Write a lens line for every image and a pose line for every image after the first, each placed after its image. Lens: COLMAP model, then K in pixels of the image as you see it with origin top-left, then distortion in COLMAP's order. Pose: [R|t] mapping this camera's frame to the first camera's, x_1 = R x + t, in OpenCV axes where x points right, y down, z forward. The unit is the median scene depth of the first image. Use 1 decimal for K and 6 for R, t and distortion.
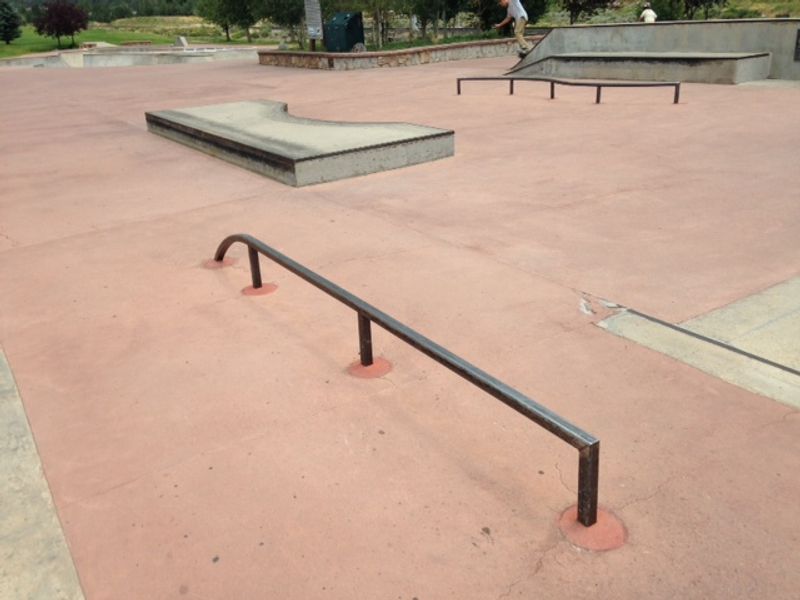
lens RADIAL K [[729.6, 0, 400.0], [0, 729.6, 300.0], [0, 0, 1]] dist [0.108904, -0.180097]
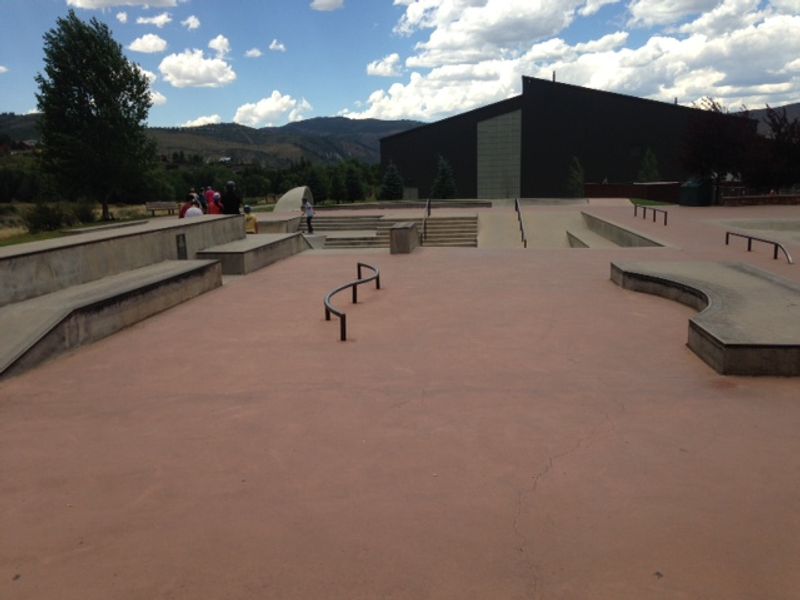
lens RADIAL K [[729.6, 0, 400.0], [0, 729.6, 300.0], [0, 0, 1]] dist [0.108904, -0.180097]
pose [[-0.749993, -0.029658, 0.660781, -0.298006], [0.311635, 0.865326, 0.392548, -0.477096], [-0.583433, 0.500331, -0.639746, 1.225063]]
